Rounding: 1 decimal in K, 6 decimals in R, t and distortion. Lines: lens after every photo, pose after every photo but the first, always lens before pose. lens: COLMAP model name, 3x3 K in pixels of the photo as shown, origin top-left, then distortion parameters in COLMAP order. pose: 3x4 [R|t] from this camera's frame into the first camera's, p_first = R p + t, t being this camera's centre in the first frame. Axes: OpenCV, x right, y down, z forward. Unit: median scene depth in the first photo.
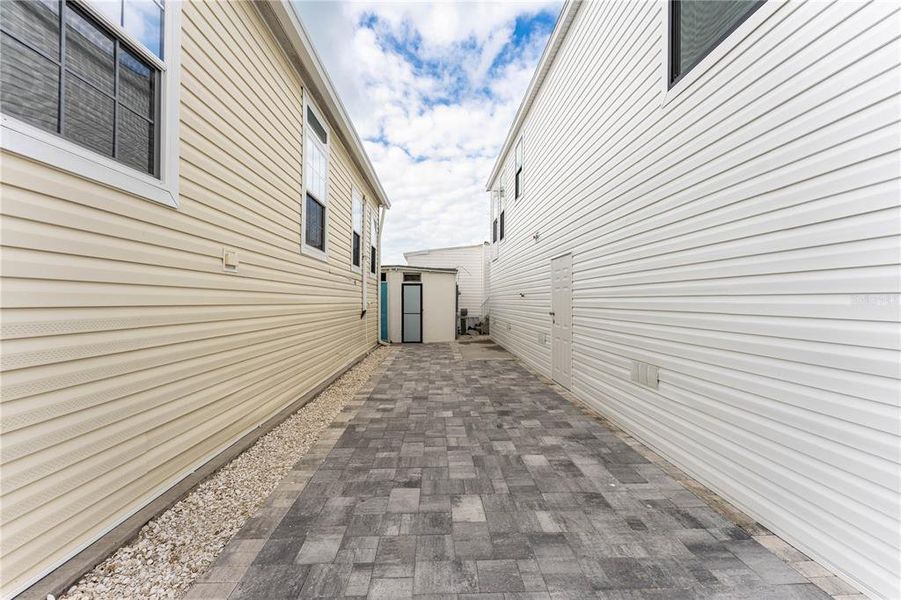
lens RADIAL K [[361.4, 0, 447.6], [0, 361.4, 299.4], [0, 0, 1]] dist [0.001644, 0.000007]
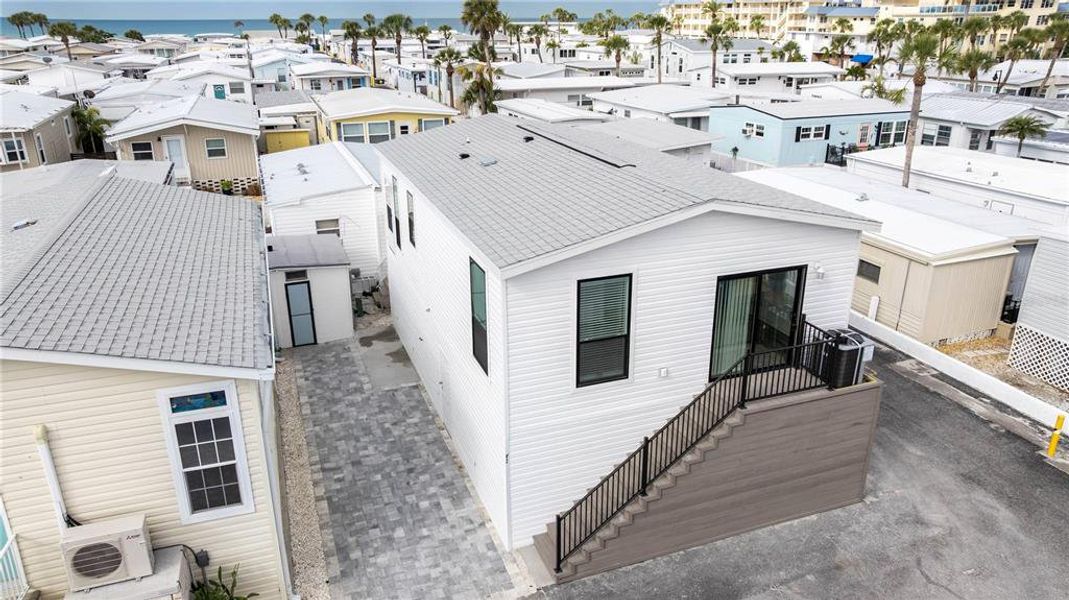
lens RADIAL K [[754.9, 0, 537.3], [0, 754.9, 299.9], [0, 0, 1]] dist [-0.000632, -0.000357]
pose [[0.949497, -0.116685, 0.291275, -0.314734], [0.006951, 0.935879, 0.352254, -2.387225], [-0.313700, -0.332439, 0.889425, -2.981692]]
